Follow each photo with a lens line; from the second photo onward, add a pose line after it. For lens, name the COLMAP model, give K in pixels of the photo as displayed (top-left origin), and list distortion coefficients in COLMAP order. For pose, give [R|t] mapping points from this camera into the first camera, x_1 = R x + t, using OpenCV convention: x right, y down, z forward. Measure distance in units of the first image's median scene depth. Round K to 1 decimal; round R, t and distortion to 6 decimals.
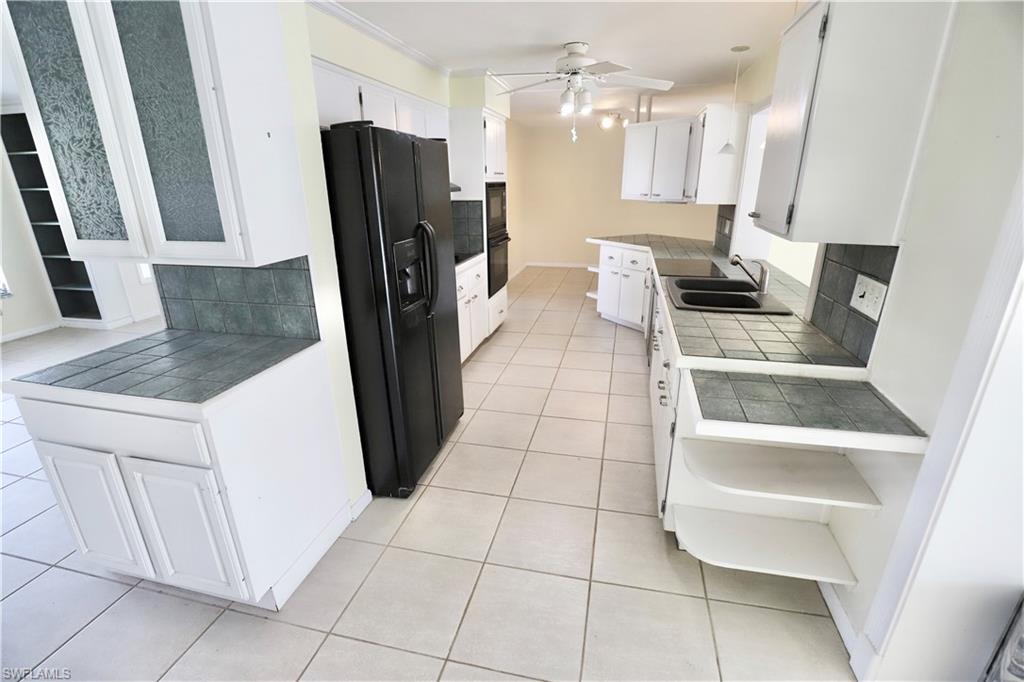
lens RADIAL K [[469.2, 0, 516.7], [0, 469.2, 347.9], [0, 0, 1]] dist [-0.037312, 0.007928]
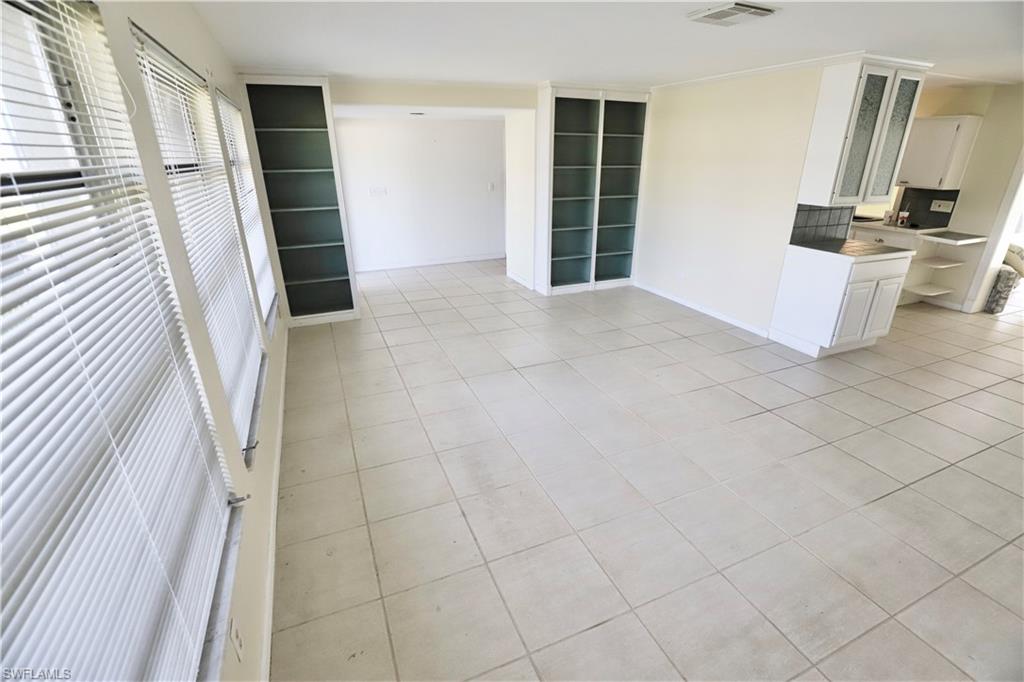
lens RADIAL K [[469.2, 0, 516.7], [0, 469.2, 347.9], [0, 0, 1]] dist [-0.037312, 0.007928]
pose [[0.810957, -0.219235, 0.542481, -3.036679], [0.192986, 0.975488, 0.105732, -0.047620], [-0.552363, 0.018947, 0.833388, -0.002771]]
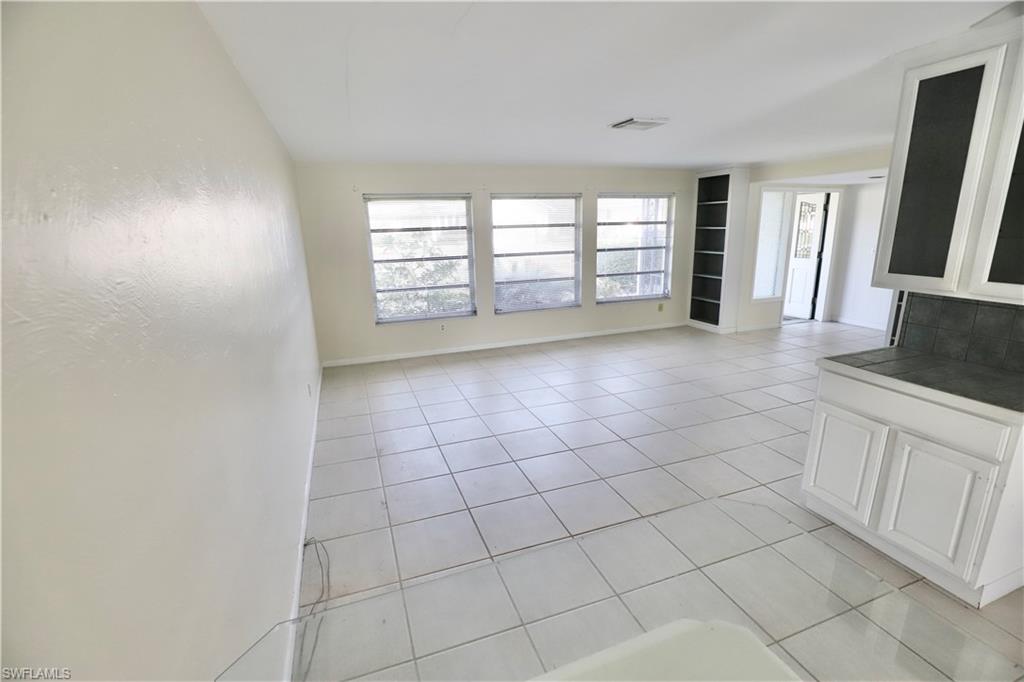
lens RADIAL K [[469.2, 0, 516.7], [0, 469.2, 347.9], [0, 0, 1]] dist [-0.037312, 0.007928]
pose [[0.541321, 0.207964, -0.814692, -0.310227], [-0.265312, 0.961676, 0.069199, 0.155484], [0.797860, 0.178689, 0.575751, -0.563117]]
